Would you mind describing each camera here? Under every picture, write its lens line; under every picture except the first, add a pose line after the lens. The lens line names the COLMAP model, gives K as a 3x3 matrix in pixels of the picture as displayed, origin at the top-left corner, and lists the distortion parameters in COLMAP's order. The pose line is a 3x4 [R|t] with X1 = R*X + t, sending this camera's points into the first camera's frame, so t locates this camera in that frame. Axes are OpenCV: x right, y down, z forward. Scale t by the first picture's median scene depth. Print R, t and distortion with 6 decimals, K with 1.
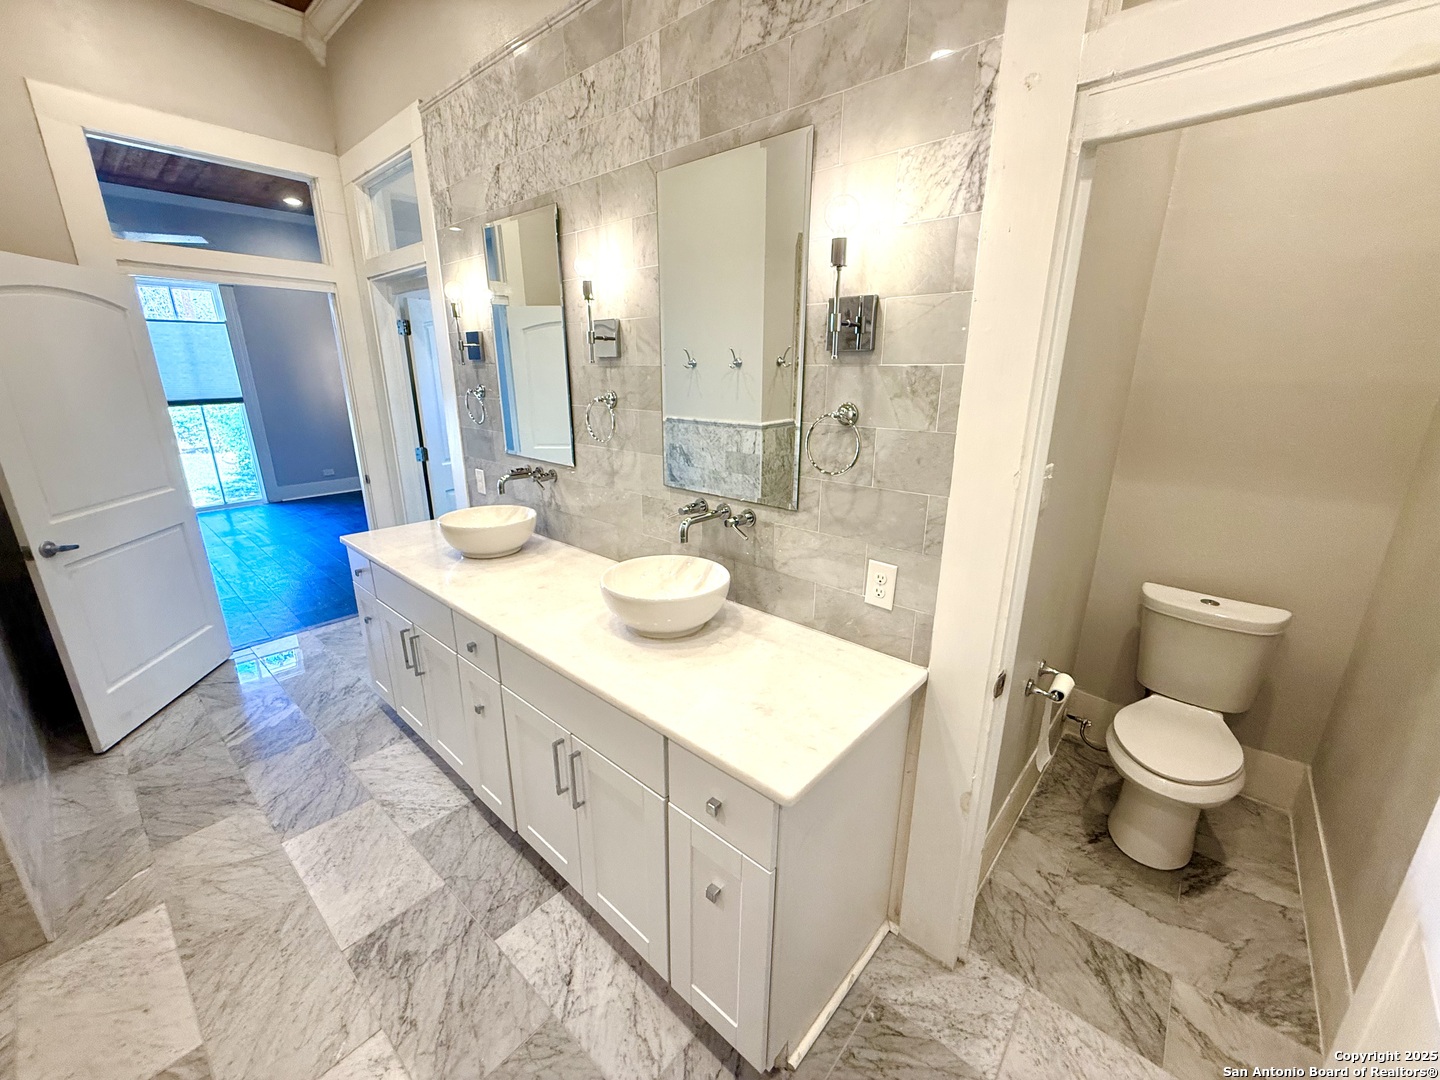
lens RADIAL K [[574.4, 0, 715.4], [0, 574.4, 540.3], [0, 0, 1]] dist [0.003938, -0.000733]
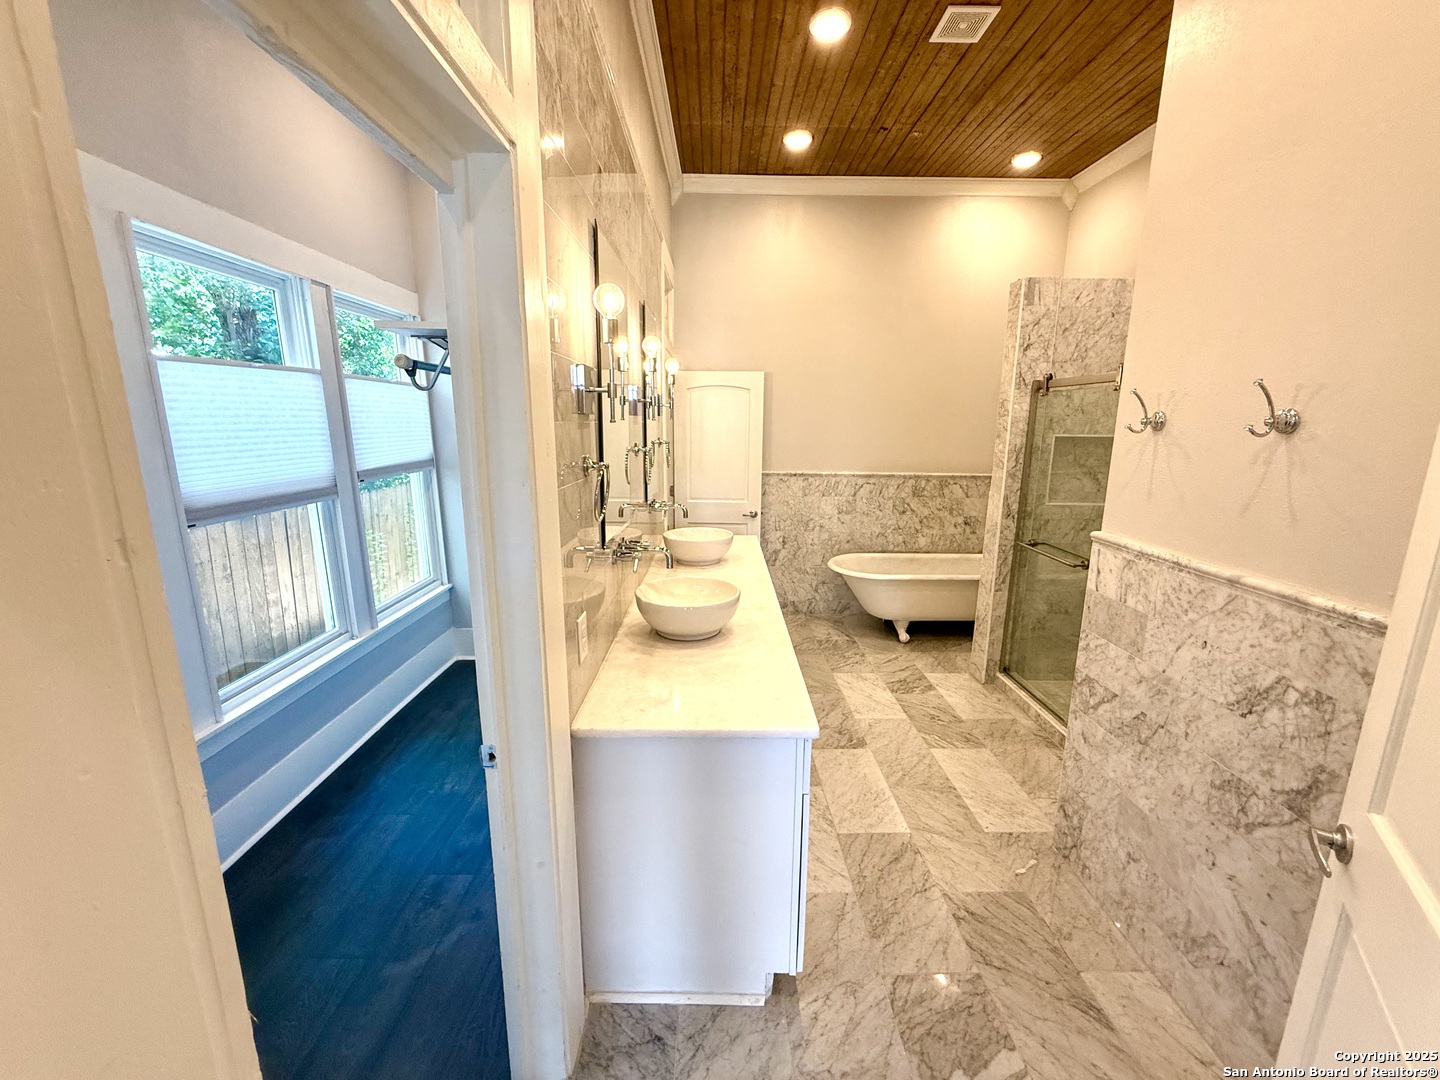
lens RADIAL K [[574.4, 0, 715.8], [0, 574.4, 539.8], [0, 0, 1]] dist [0.003938, -0.000733]
pose [[-0.662350, -0.161970, 0.731477, -1.184635], [0.204679, 0.900088, 0.384641, -0.497089], [-0.720694, 0.404485, -0.563021, 1.613896]]
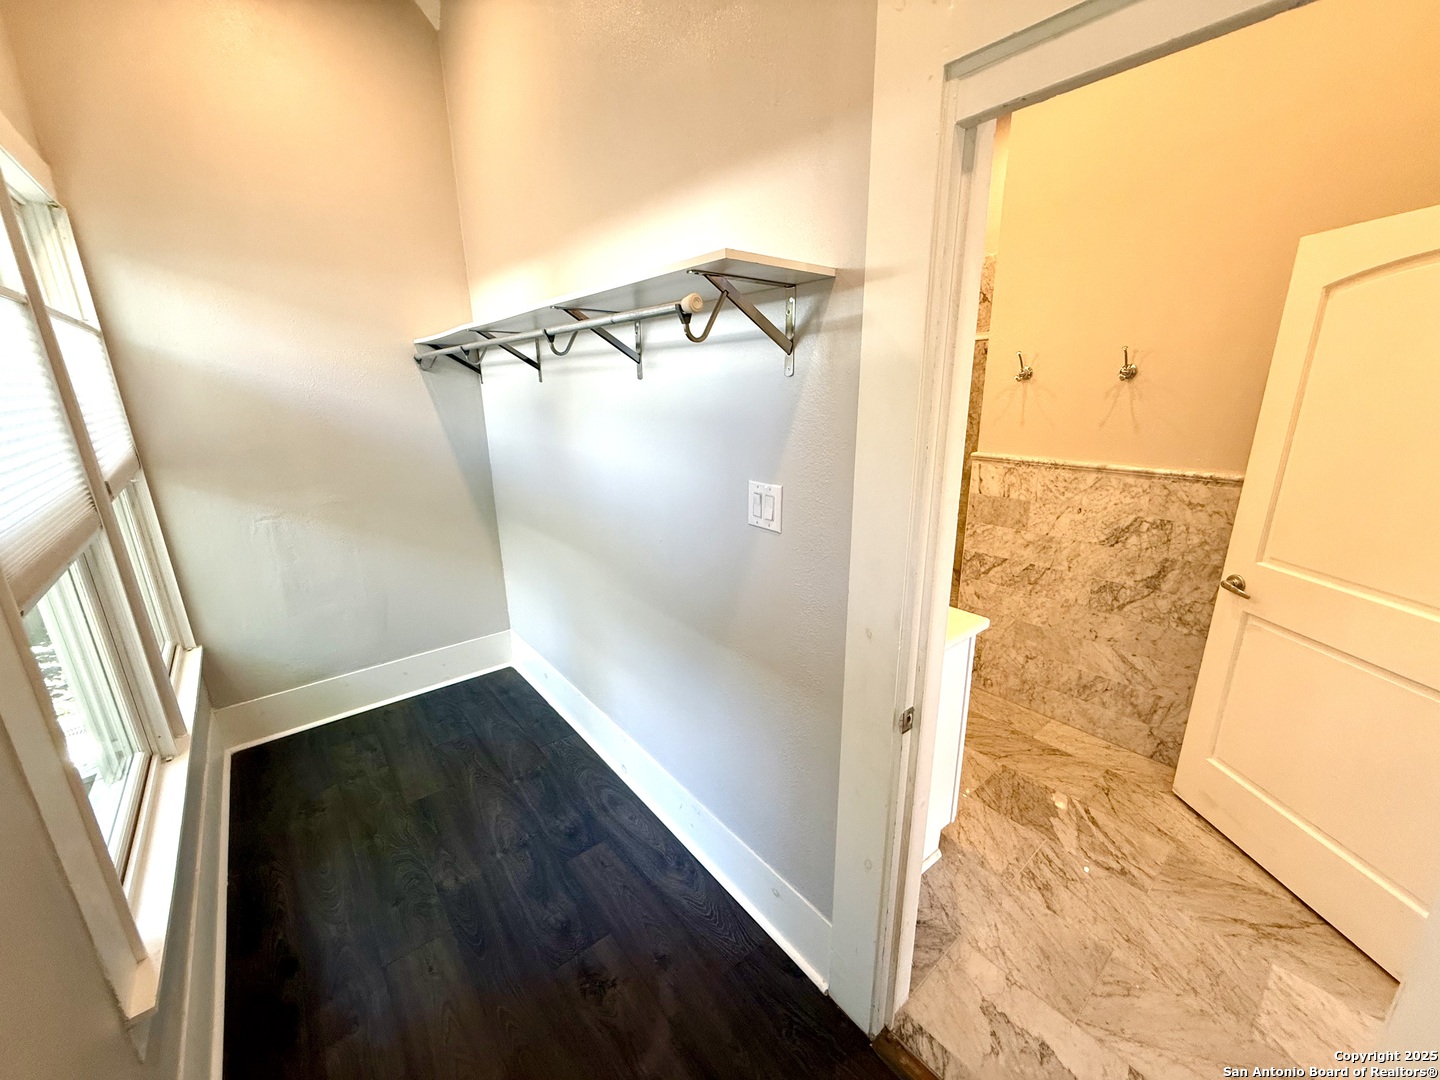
lens RADIAL K [[574.4, 0, 722.0], [0, 574.4, 538.5], [0, 0, 1]] dist [0.003938, -0.000733]
pose [[-0.986832, -0.039631, 0.156819, -0.534768], [0.049416, 0.849298, 0.525596, -0.587958], [-0.154015, 0.526424, -0.836156, 1.958910]]
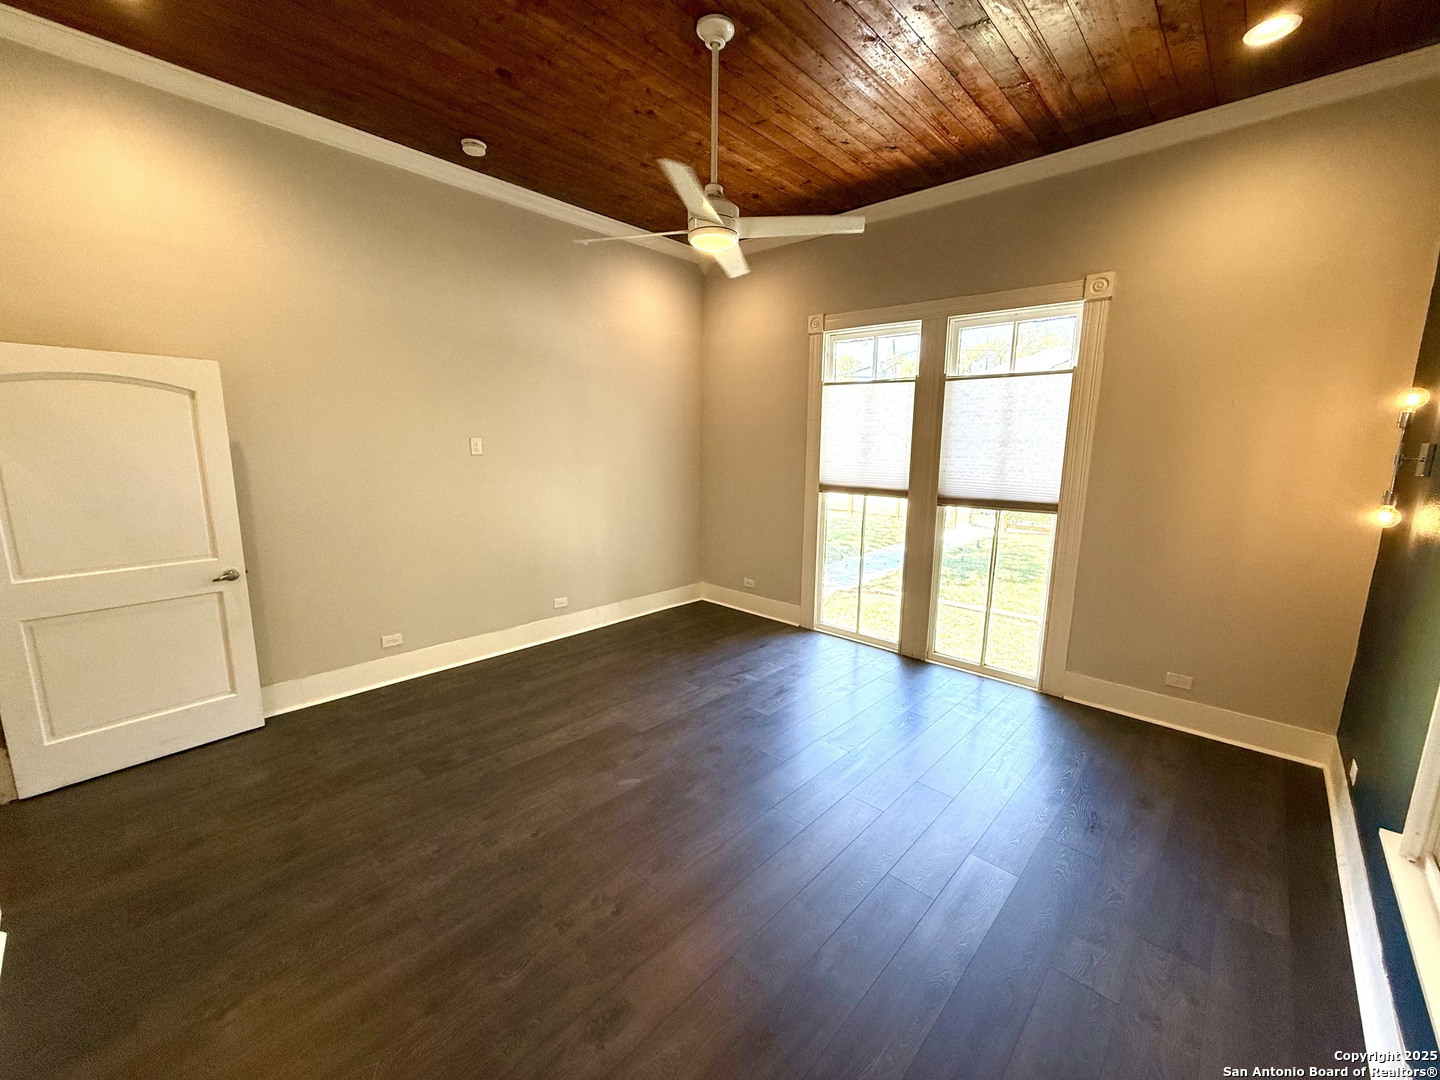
lens RADIAL K [[574.4, 0, 724.3], [0, 574.4, 538.8], [0, 0, 1]] dist [0.003938, -0.000733]
pose [[-0.018615, 0.171237, -0.985054, -0.875725], [-0.298087, 0.939469, 0.168945, -0.693168], [0.954357, 0.296776, 0.033555, 2.222738]]
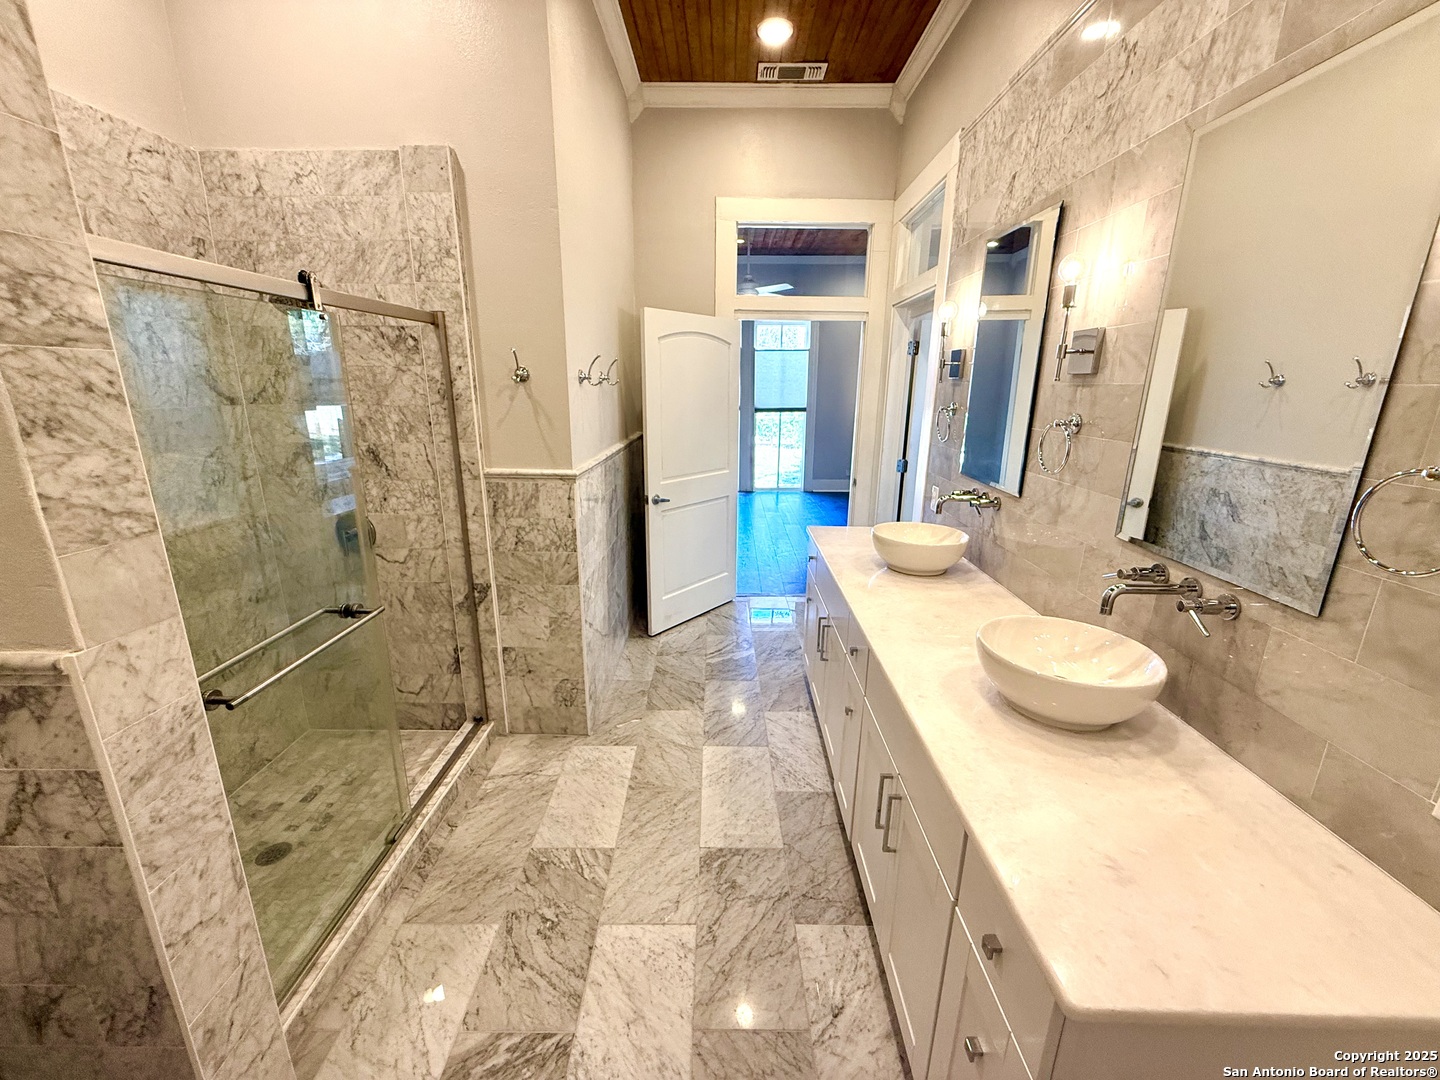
lens RADIAL K [[574.4, 0, 719.5], [0, 574.4, 540.3], [0, 0, 1]] dist [0.003938, -0.000733]
pose [[0.656794, 0.202190, -0.726457, 0.118119], [-0.222436, 0.972463, 0.069554, -0.024708], [0.720516, 0.115908, 0.683683, 0.076710]]
